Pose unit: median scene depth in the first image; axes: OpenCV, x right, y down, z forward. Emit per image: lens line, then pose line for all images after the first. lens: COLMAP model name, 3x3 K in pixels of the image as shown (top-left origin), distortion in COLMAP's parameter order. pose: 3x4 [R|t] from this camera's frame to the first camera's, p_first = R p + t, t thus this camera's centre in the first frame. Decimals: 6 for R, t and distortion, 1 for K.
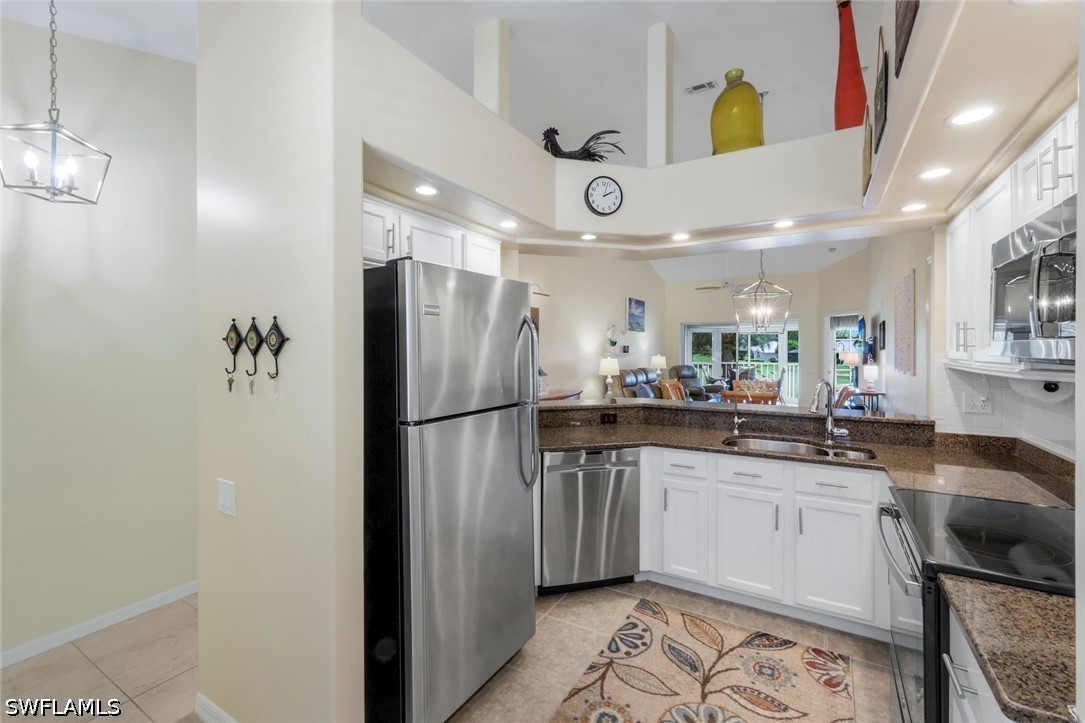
lens RADIAL K [[461.4, 0, 542.5], [0, 461.4, 361.5], [0, 0, 1]] dist [0.000047, -0.000001]
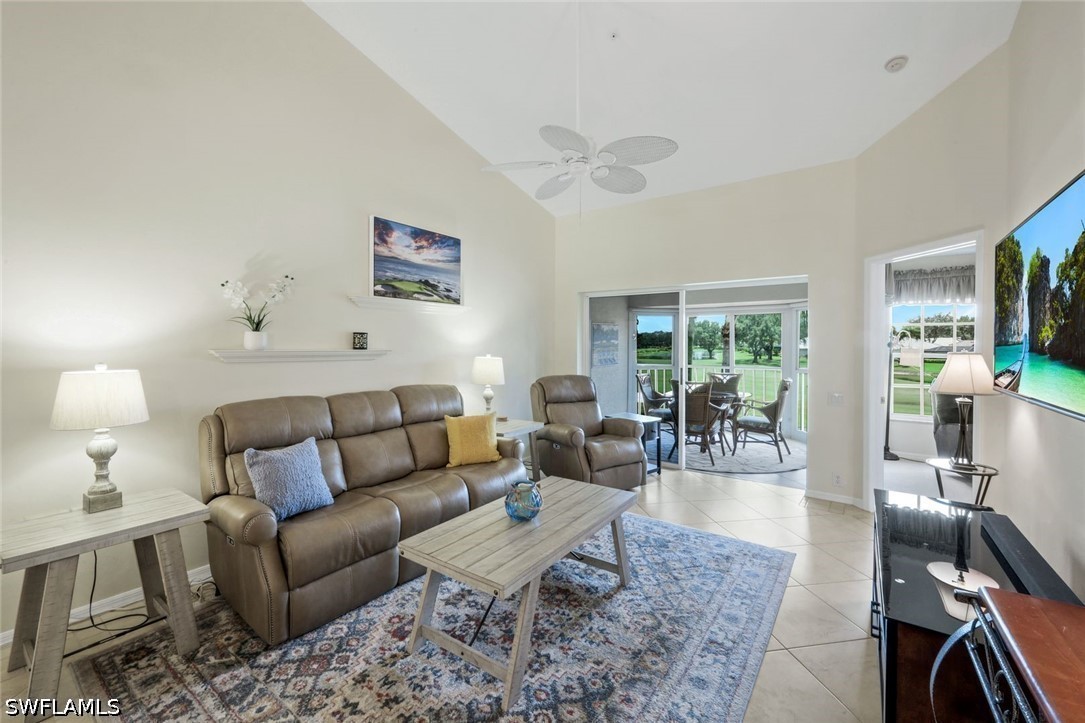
lens RADIAL K [[445.4, 0, 543.8], [0, 445.4, 353.9], [0, 0, 1]] dist [-0.000662, -0.000037]
pose [[0.997073, 0.008541, -0.075980, 0.366400], [-0.008767, 0.999958, -0.002639, -0.015516], [0.075954, 0.003297, 0.997106, 0.606324]]
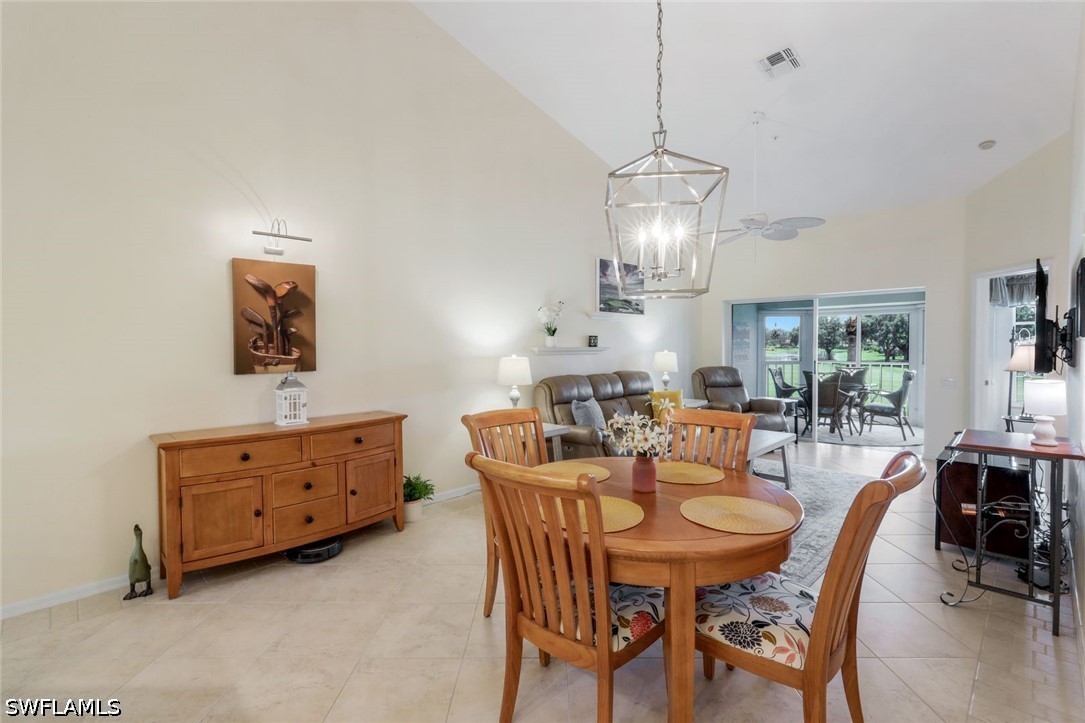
lens RADIAL K [[483.8, 0, 542.5], [0, 483.8, 361.5], [0, 0, 1]] dist [0.000659, -0.000017]
pose [[0.968413, 0.006902, -0.249258, 0.273039], [-0.004223, 0.999927, 0.011284, -0.006406], [0.249317, -0.009875, 0.968371, 0.339394]]
